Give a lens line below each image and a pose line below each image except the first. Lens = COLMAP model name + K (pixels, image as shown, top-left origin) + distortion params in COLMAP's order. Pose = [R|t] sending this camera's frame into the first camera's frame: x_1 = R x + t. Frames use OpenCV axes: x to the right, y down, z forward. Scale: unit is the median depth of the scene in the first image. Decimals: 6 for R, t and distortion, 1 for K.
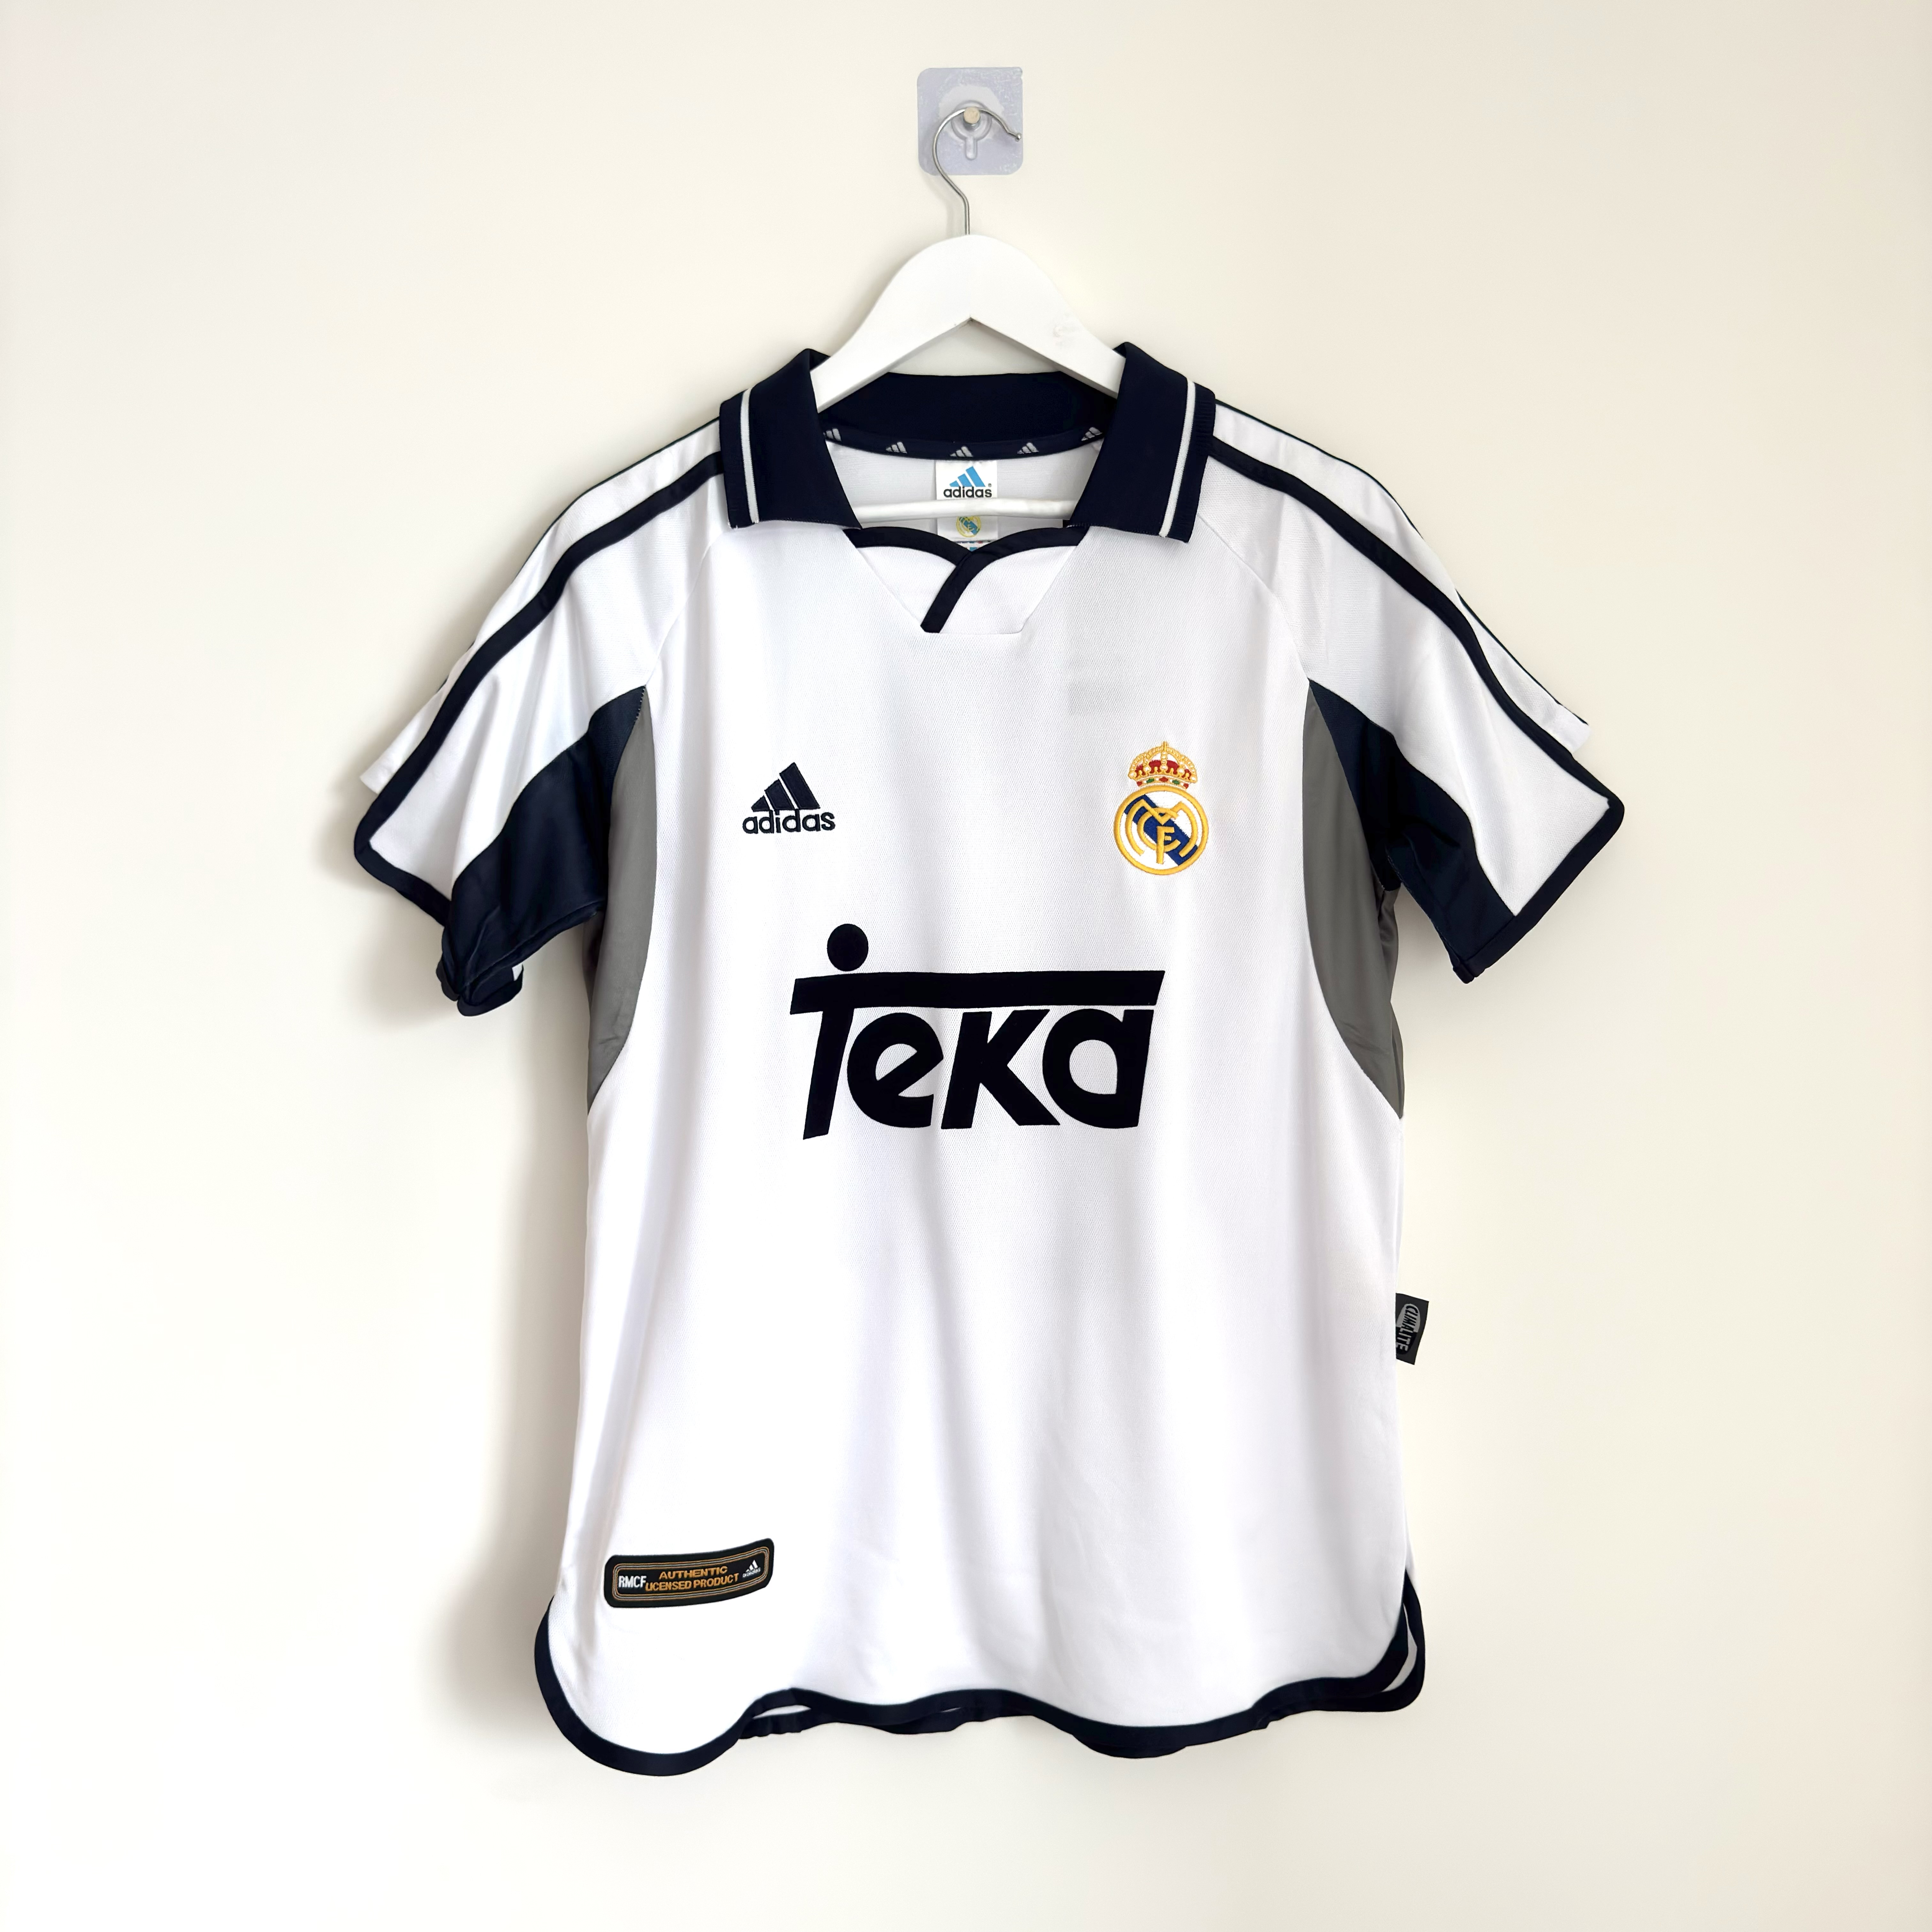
lens RADIAL K [[1834.5, 0, 955.4], [0, 1834.5, 1004.4], [0, 0, 1]] dist [0.130423, -0.306600]
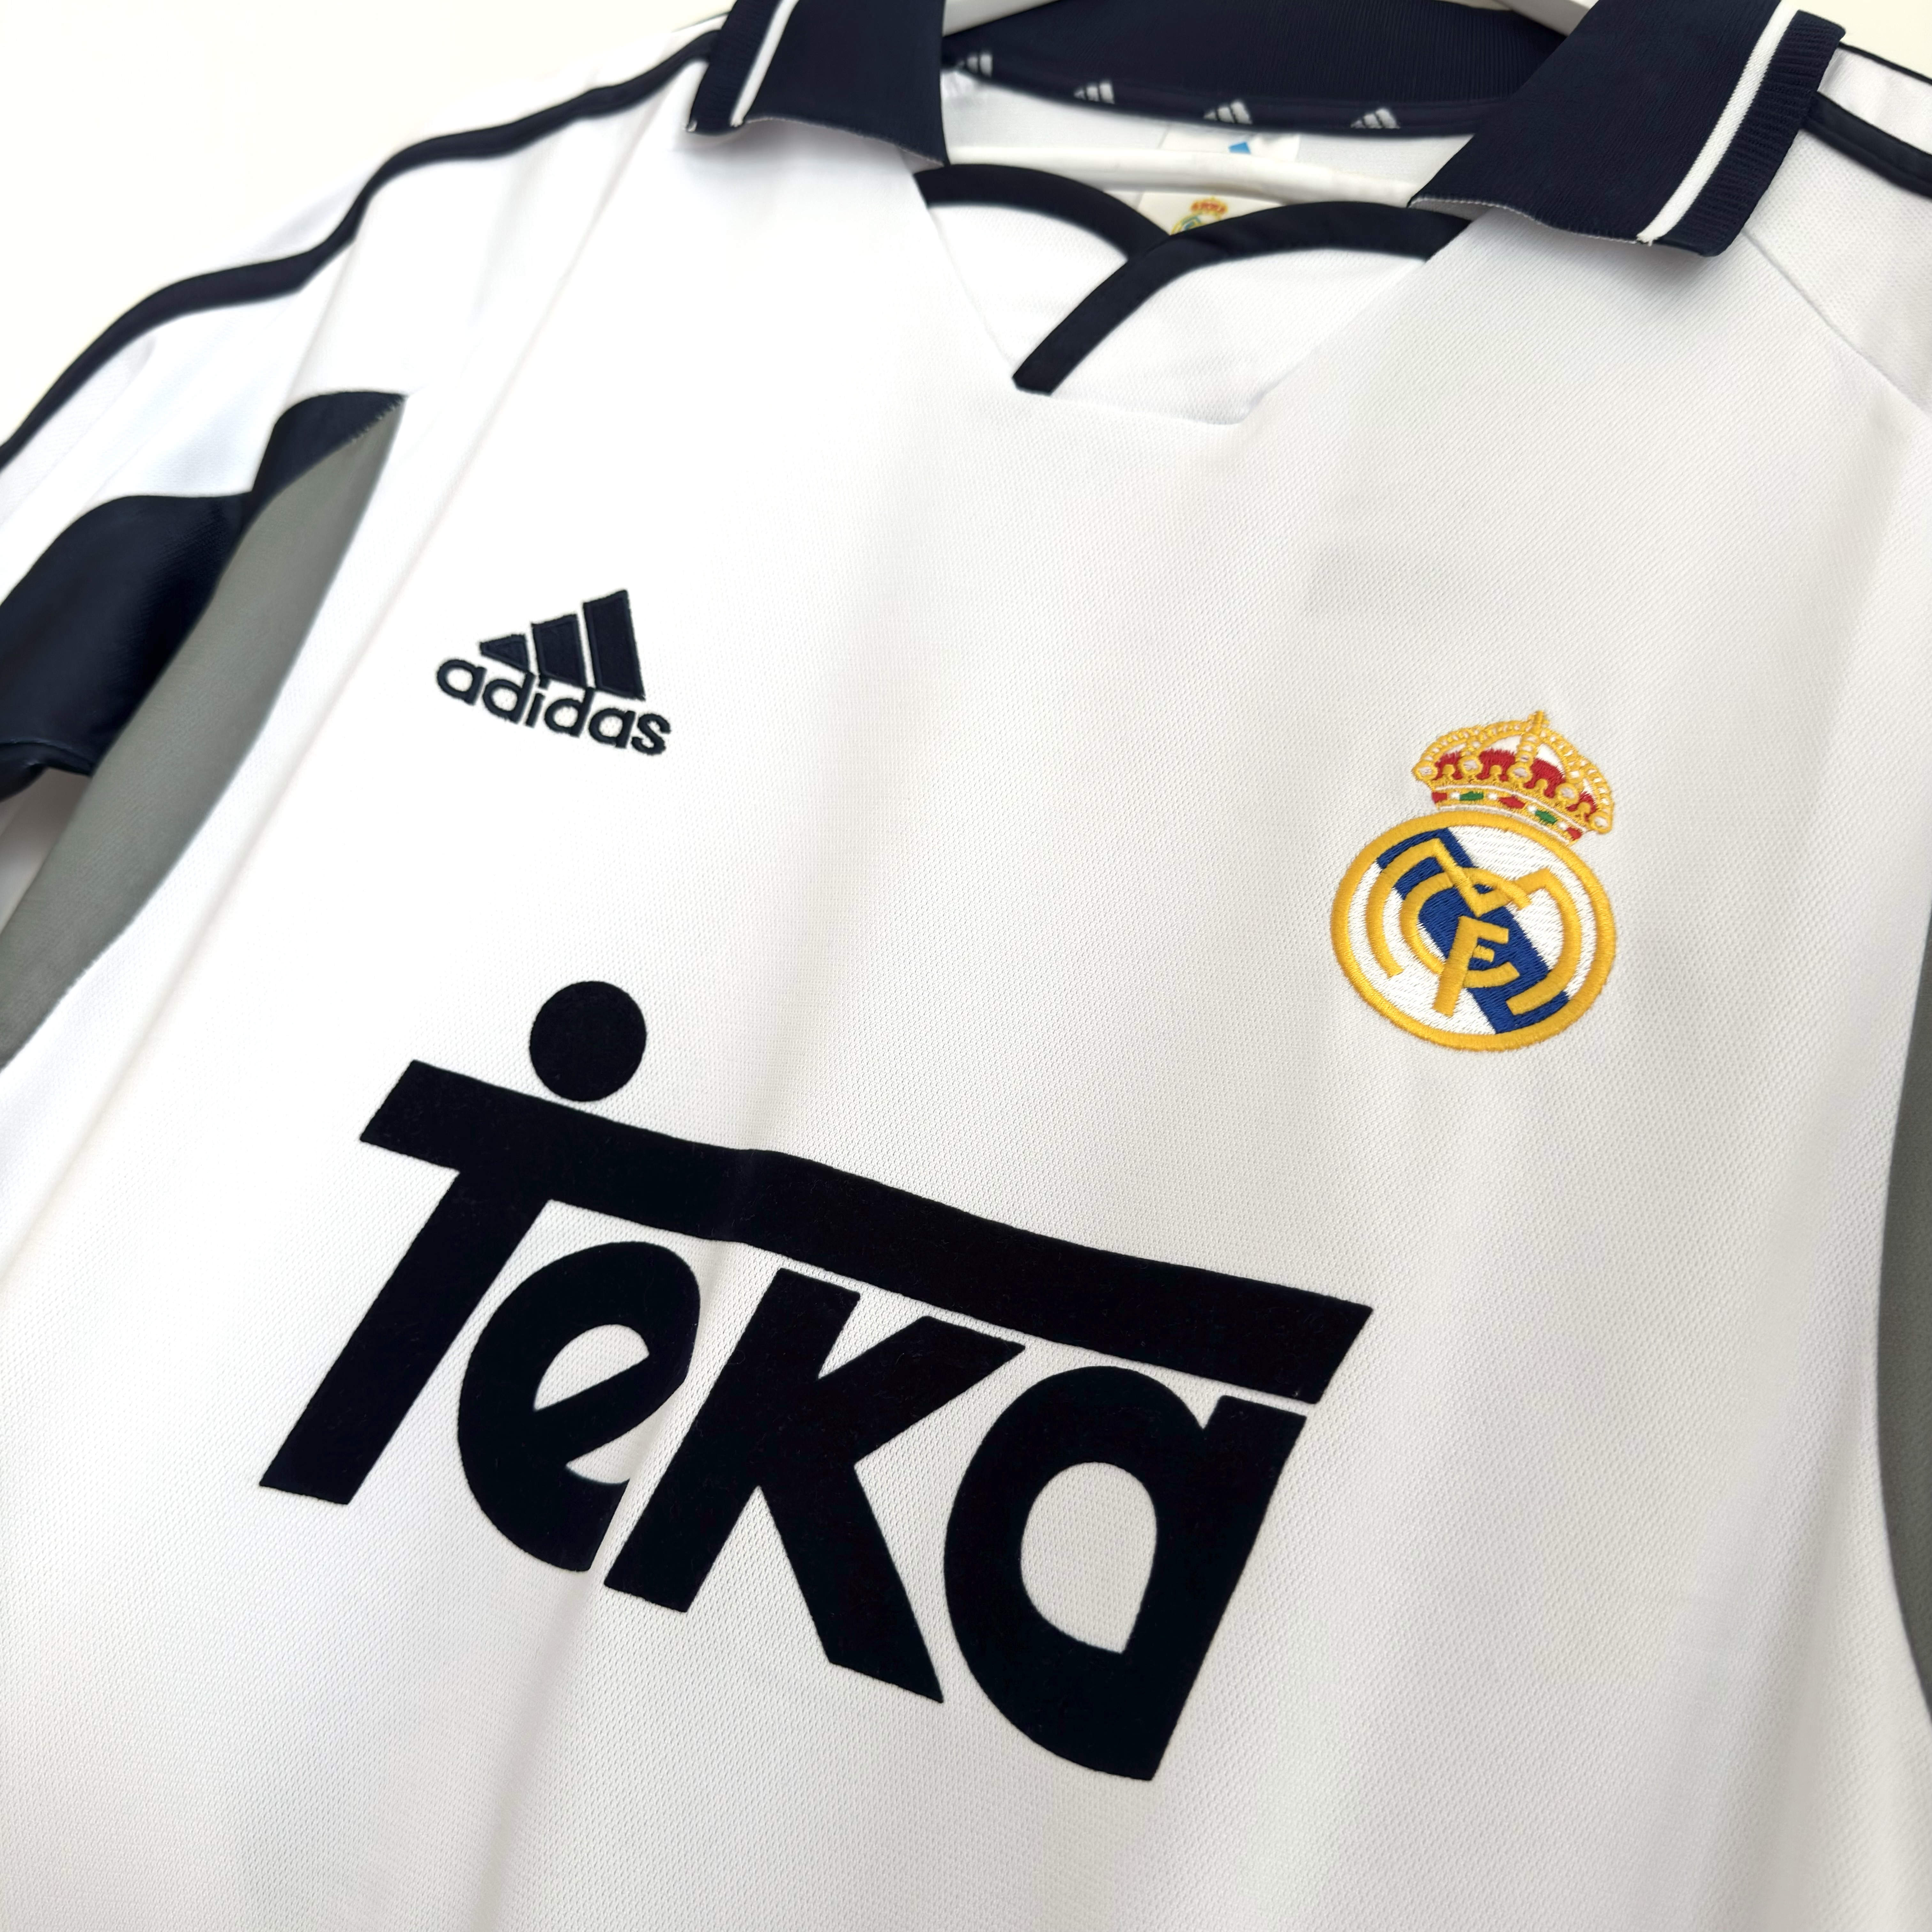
lens RADIAL K [[1757.5, 0, 994.2], [0, 1757.5, 1027.8], [0, 0, 1]] dist [0.127180, -0.258654]
pose [[0.917577, 0.223166, -0.329013, 0.143945], [-0.332027, 0.885342, -0.325464, 0.060448], [0.218657, 0.407879, 0.886467, 0.693004]]
